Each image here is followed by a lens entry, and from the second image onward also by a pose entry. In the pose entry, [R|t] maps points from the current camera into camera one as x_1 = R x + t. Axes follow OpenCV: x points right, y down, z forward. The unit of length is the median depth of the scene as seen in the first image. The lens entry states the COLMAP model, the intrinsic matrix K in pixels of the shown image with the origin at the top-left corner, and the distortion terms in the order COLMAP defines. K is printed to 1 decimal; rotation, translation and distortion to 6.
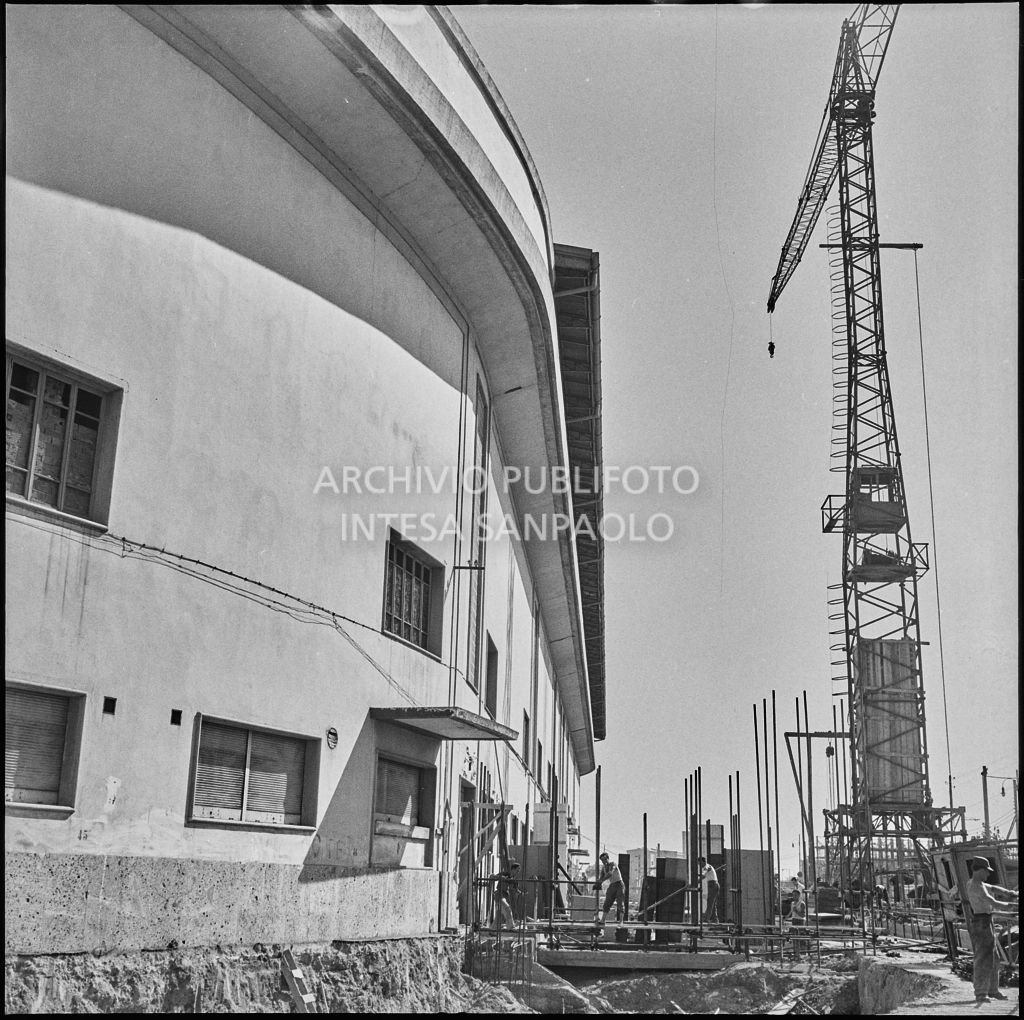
lens RADIAL K [[1314.2, 0, 512.0], [0, 1314.2, 510.0], [0, 0, 1]] dist [0.035723, -0.111411]
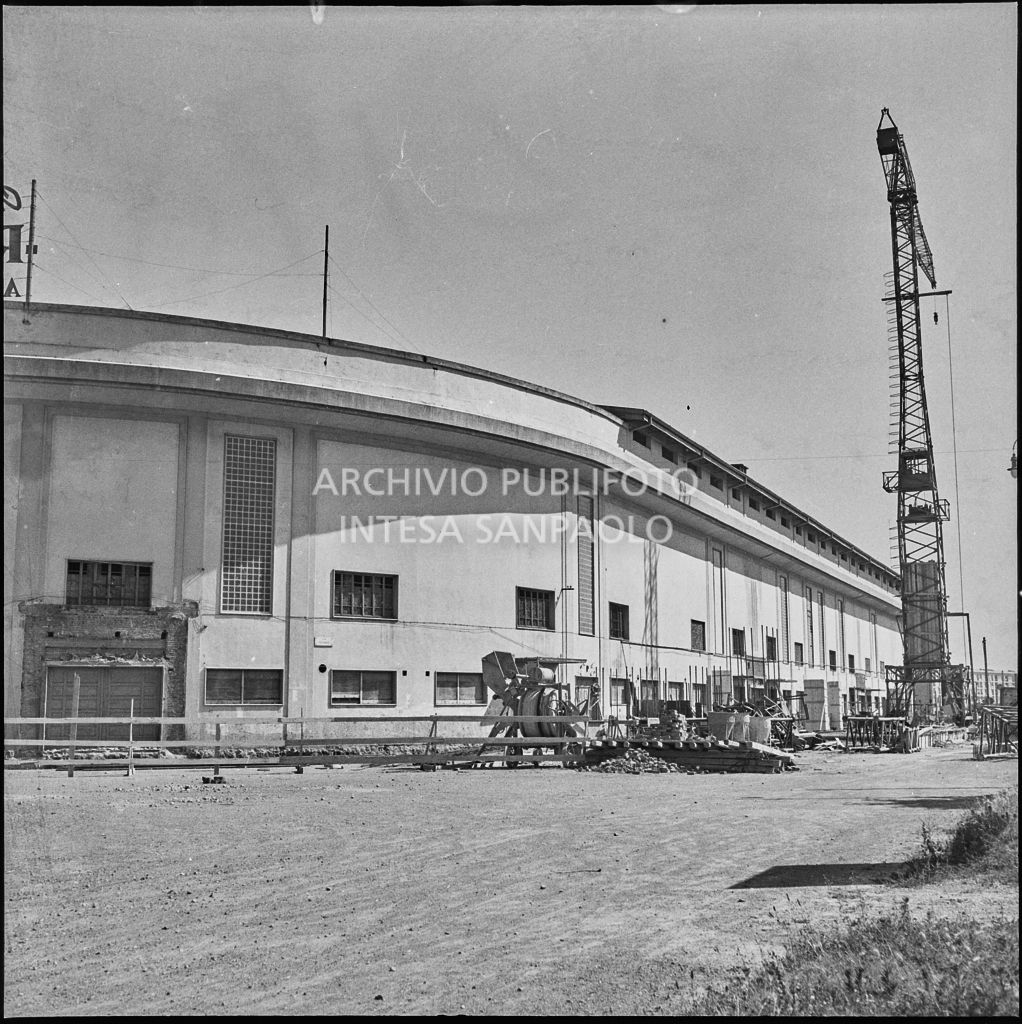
lens RADIAL K [[1314.2, 0, 511.0], [0, 1314.2, 512.0], [0, 0, 1]] dist [0.035723, -0.111411]
pose [[0.936122, -0.080500, -0.342337, 0.378032], [0.122357, 0.987184, 0.102451, -0.190046], [0.329703, -0.137794, 0.933975, -0.663244]]
